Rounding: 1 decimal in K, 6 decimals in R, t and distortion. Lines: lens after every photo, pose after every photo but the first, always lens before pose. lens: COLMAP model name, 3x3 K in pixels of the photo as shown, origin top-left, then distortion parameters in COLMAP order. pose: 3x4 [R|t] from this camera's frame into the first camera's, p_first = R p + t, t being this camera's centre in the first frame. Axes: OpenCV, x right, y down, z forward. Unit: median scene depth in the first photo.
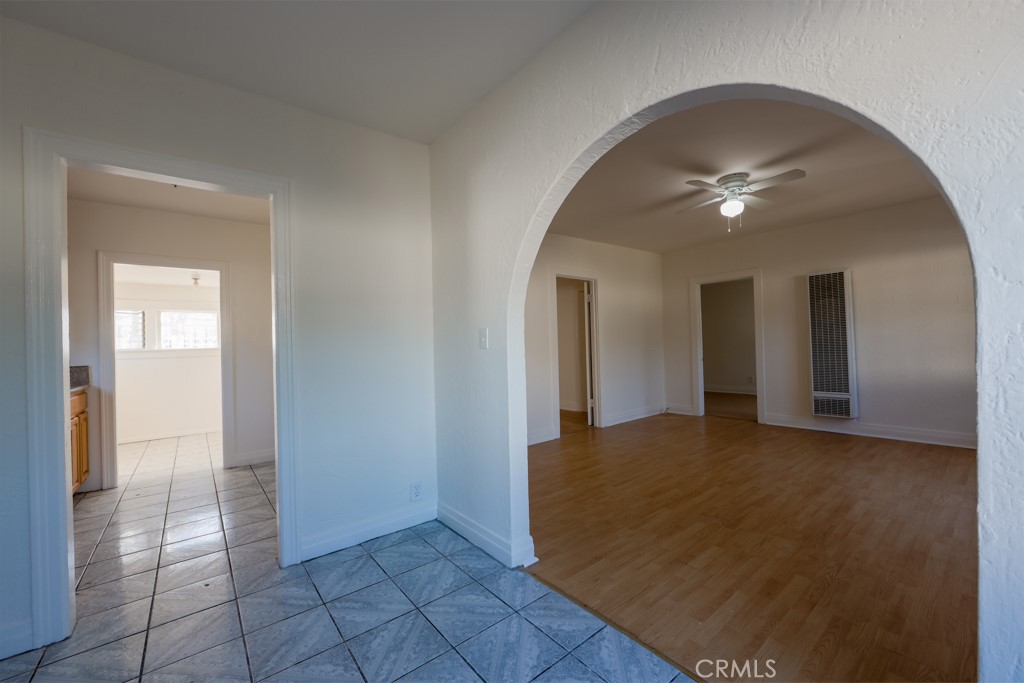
lens RADIAL K [[397.4, 0, 514.0], [0, 397.4, 338.2], [0, 0, 1]] dist [-0.015135, 0.000211]
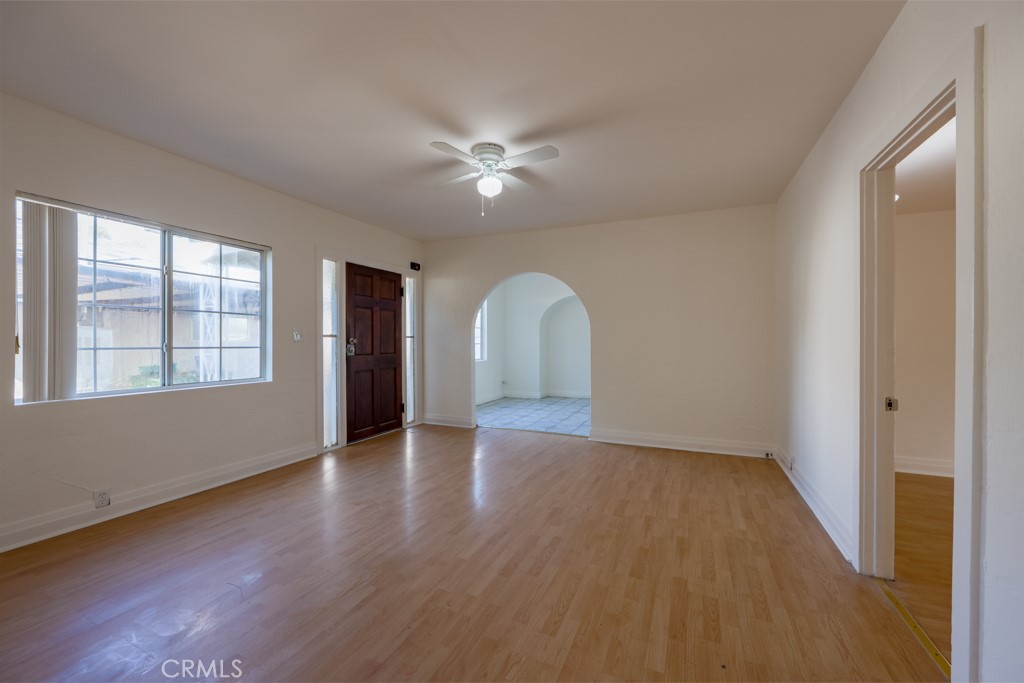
lens RADIAL K [[397.4, 0, 523.4], [0, 397.4, 338.0], [0, 0, 1]] dist [-0.015135, 0.000211]
pose [[-0.876187, 0.026406, -0.481247, 0.757856], [0.031514, 0.999500, -0.002533, -0.001588], [0.480939, -0.017386, -0.876581, 1.488098]]
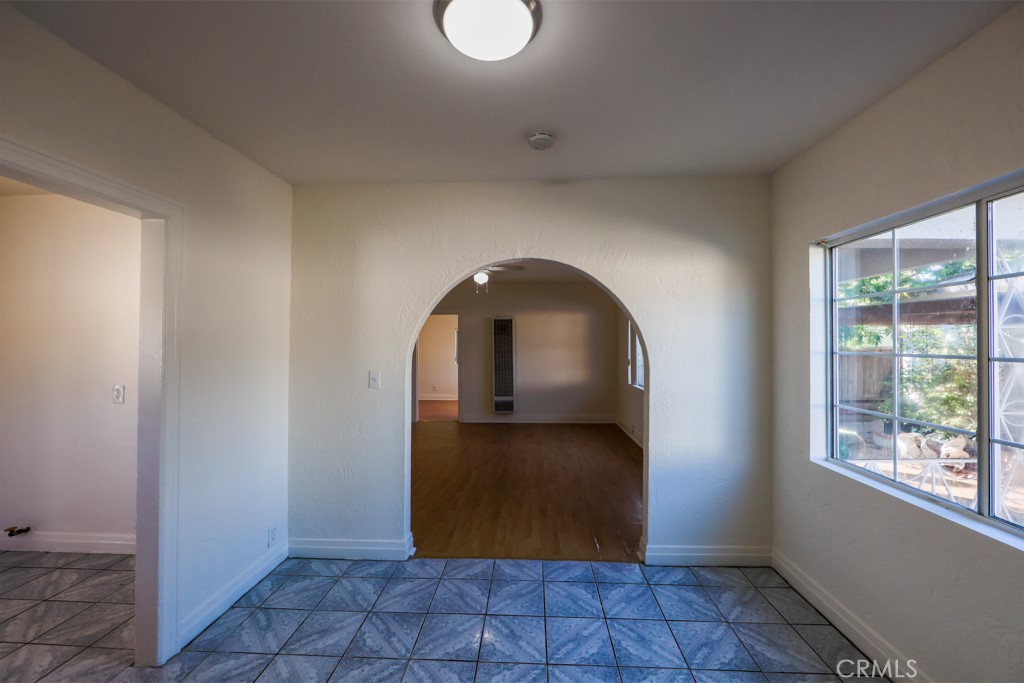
lens RADIAL K [[397.4, 0, 510.8], [0, 397.4, 340.1], [0, 0, 1]] dist [-0.015135, 0.000211]
pose [[0.665563, 0.034415, 0.745548, -0.390993], [-0.028834, 0.999376, -0.020392, -0.060286], [-0.745785, -0.007925, 0.666140, -0.054114]]
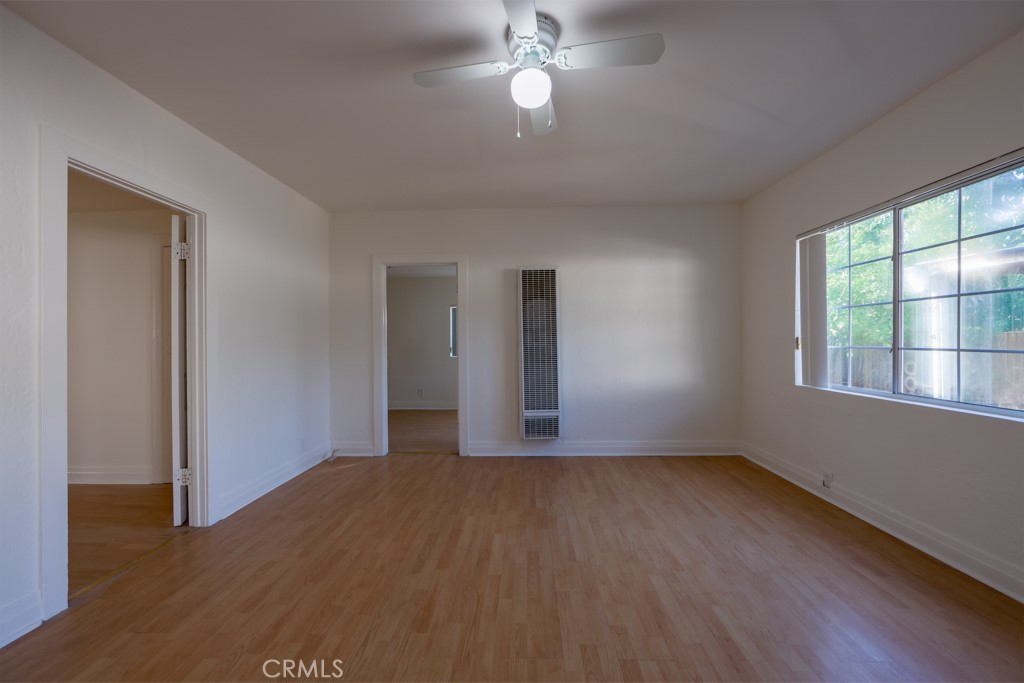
lens RADIAL K [[397.4, 0, 508.3], [0, 397.4, 344.0], [0, 0, 1]] dist [-0.015135, 0.000211]
pose [[0.654059, 0.021483, 0.756138, 0.130131], [-0.023049, 0.999698, -0.008465, 0.005629], [-0.756092, -0.011892, 0.654357, 0.580062]]
